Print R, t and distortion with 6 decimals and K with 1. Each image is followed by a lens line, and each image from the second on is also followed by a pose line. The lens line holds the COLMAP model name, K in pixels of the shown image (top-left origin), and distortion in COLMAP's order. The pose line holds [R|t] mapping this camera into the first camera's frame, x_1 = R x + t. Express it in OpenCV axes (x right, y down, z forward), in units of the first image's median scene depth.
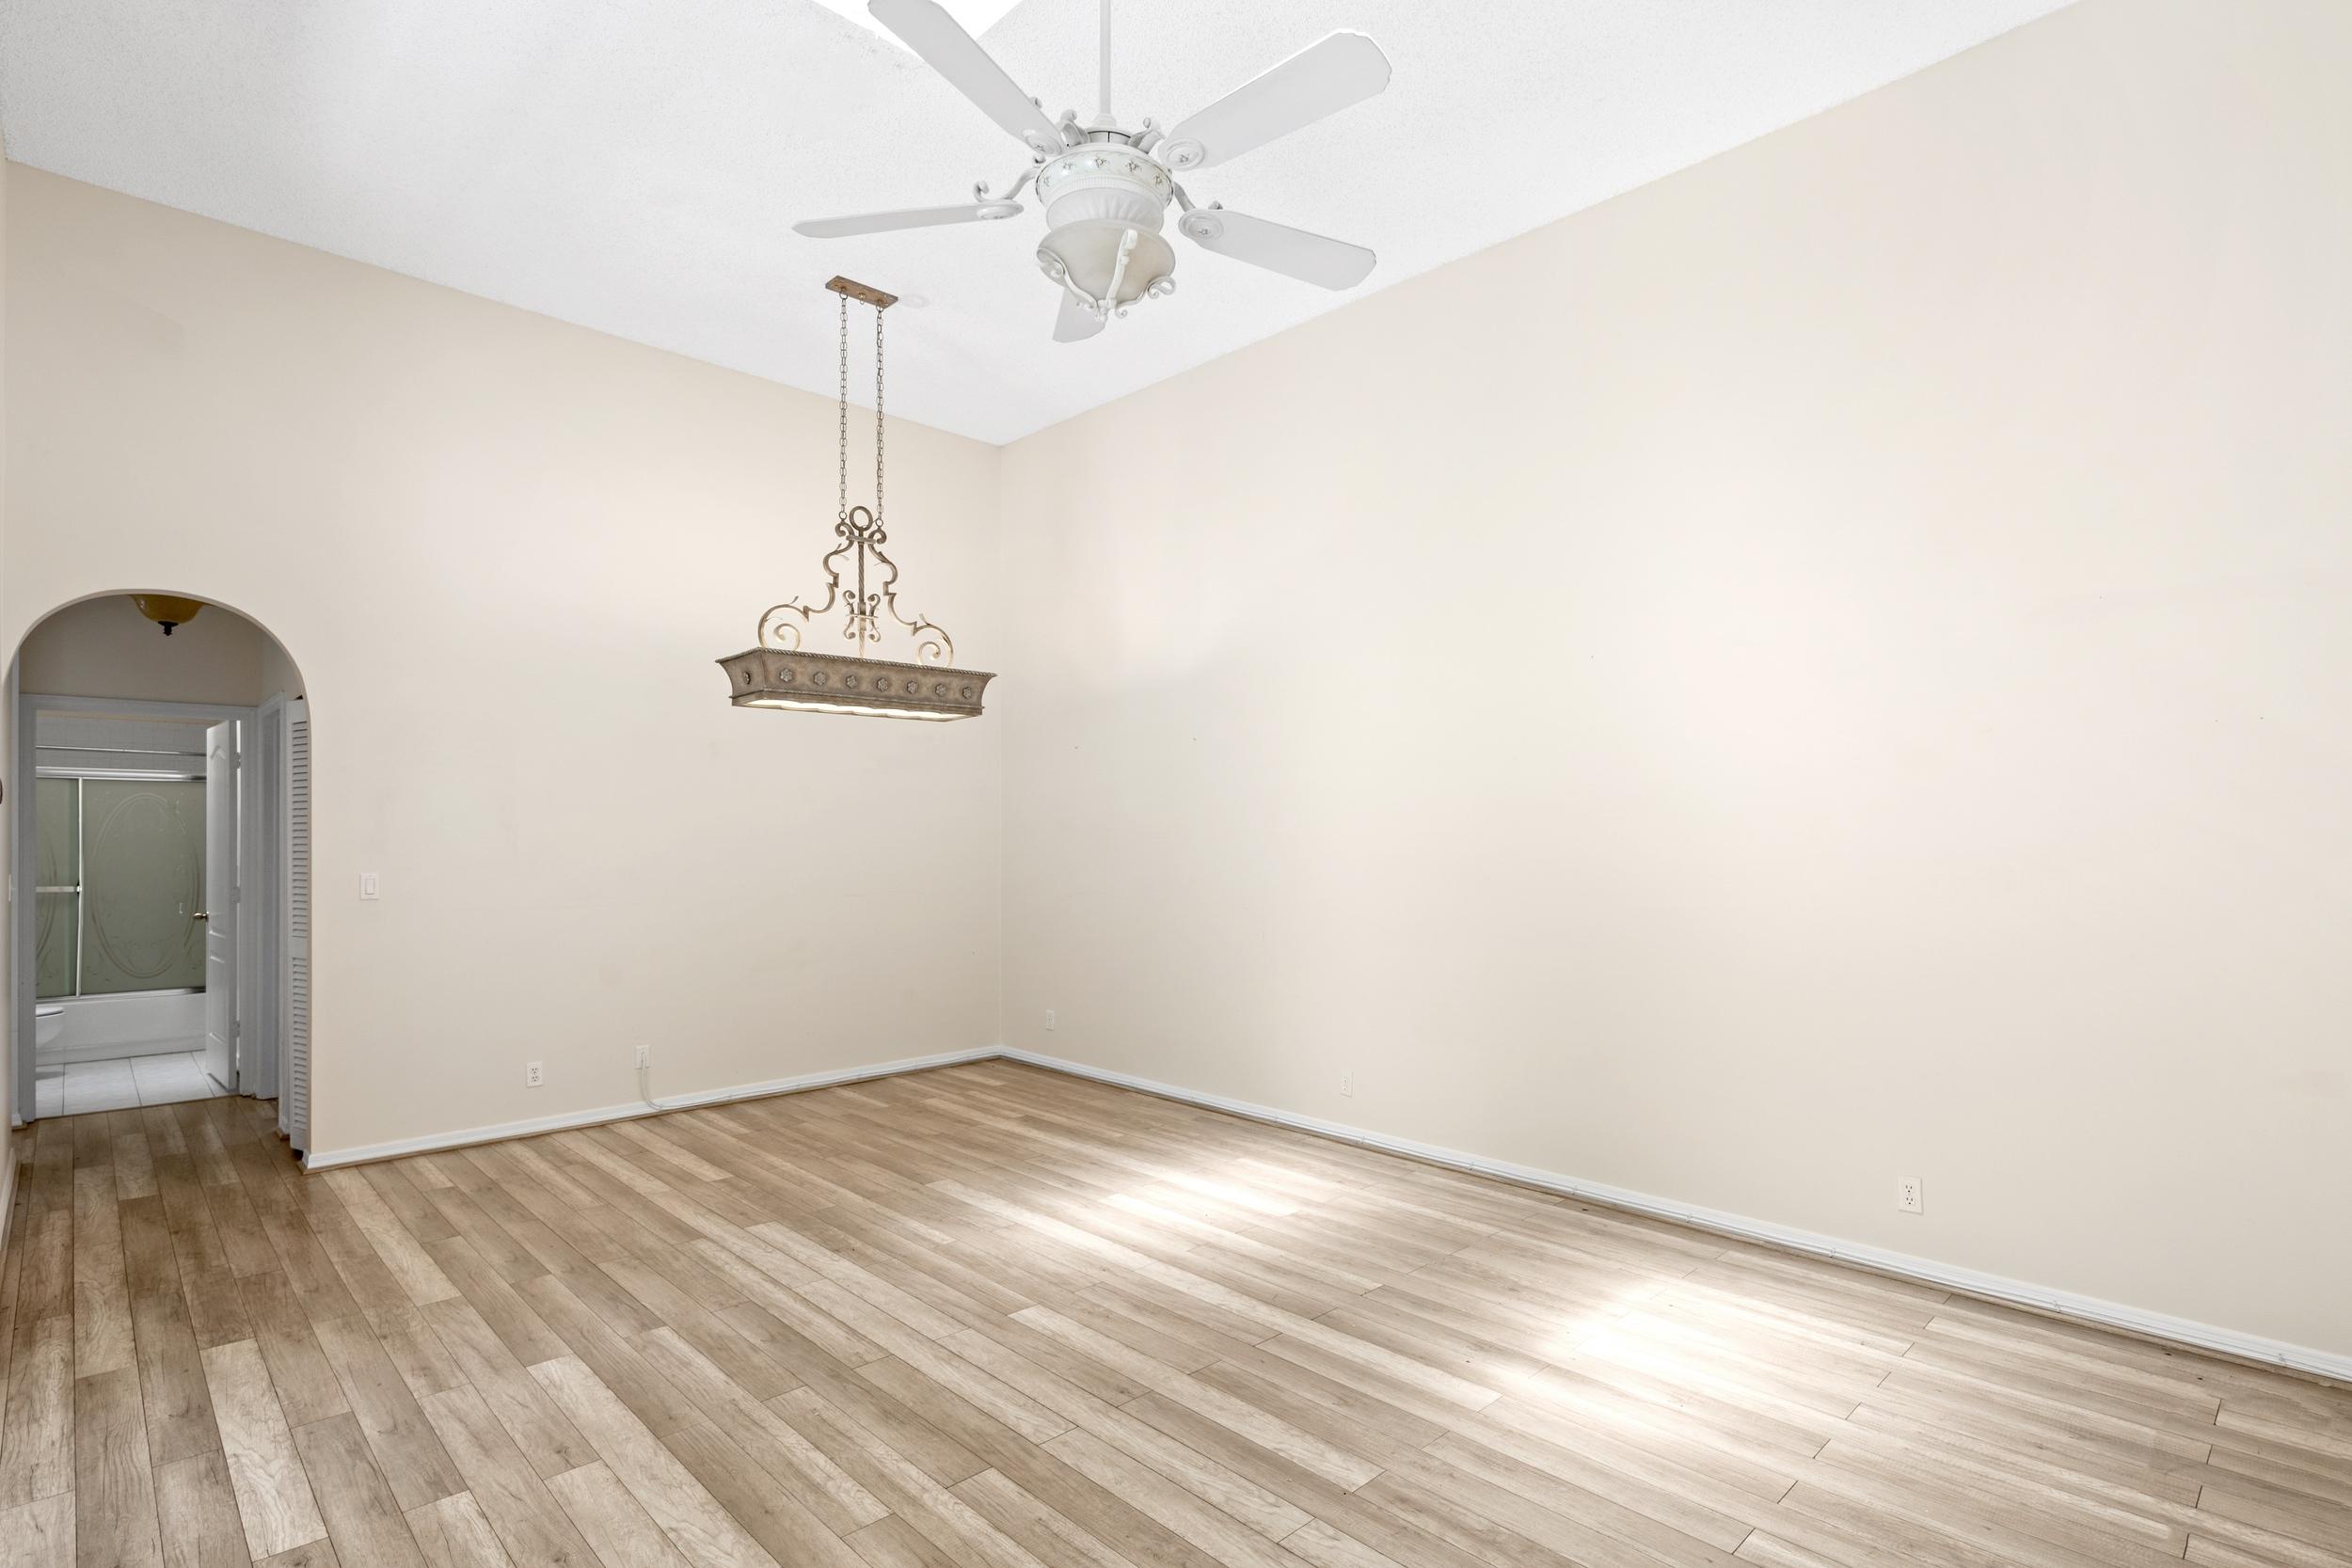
lens RADIAL K [[1148.2, 0, 1177.6], [0, 1148.2, 800.7], [0, 0, 1]] dist [0.000905, -0.002582]
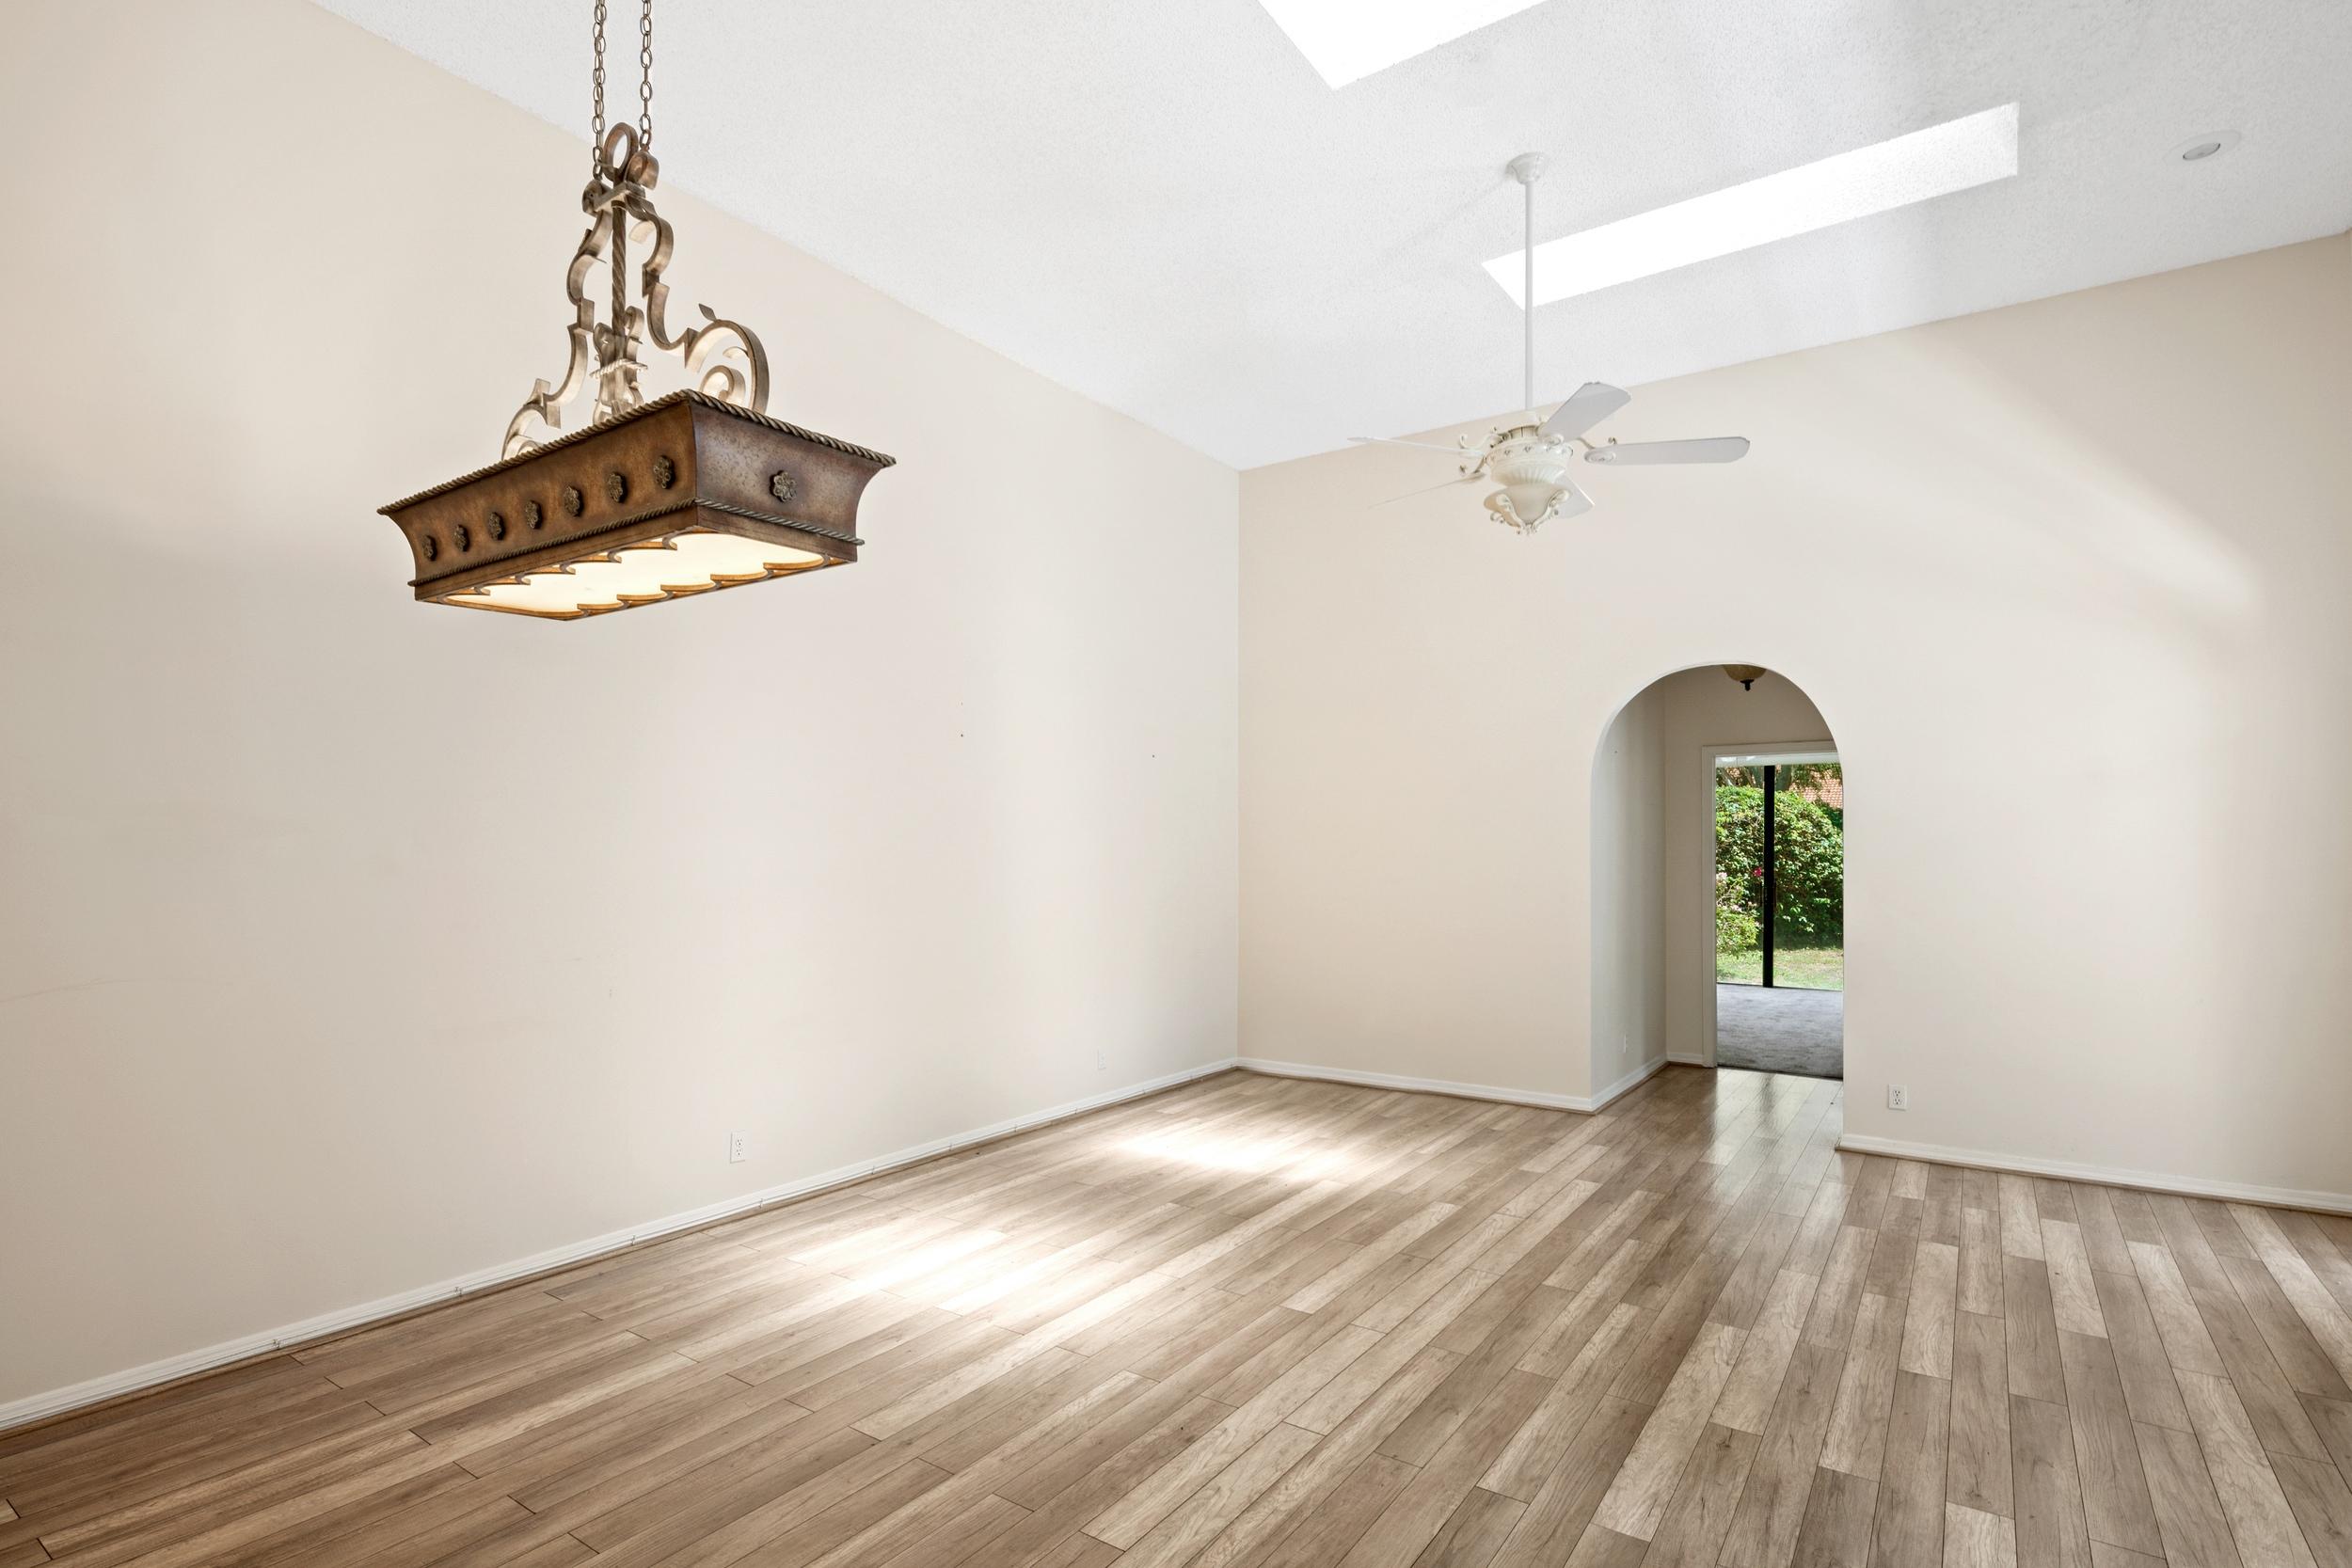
lens RADIAL K [[1148.2, 0, 1178.4], [0, 1148.2, 798.4], [0, 0, 1]] dist [0.000905, -0.002582]
pose [[-0.194506, 0.037798, 0.980173, -1.179629], [-0.028454, 0.998619, -0.044155, 0.033085], [-0.980488, -0.036478, -0.193162, 1.359885]]
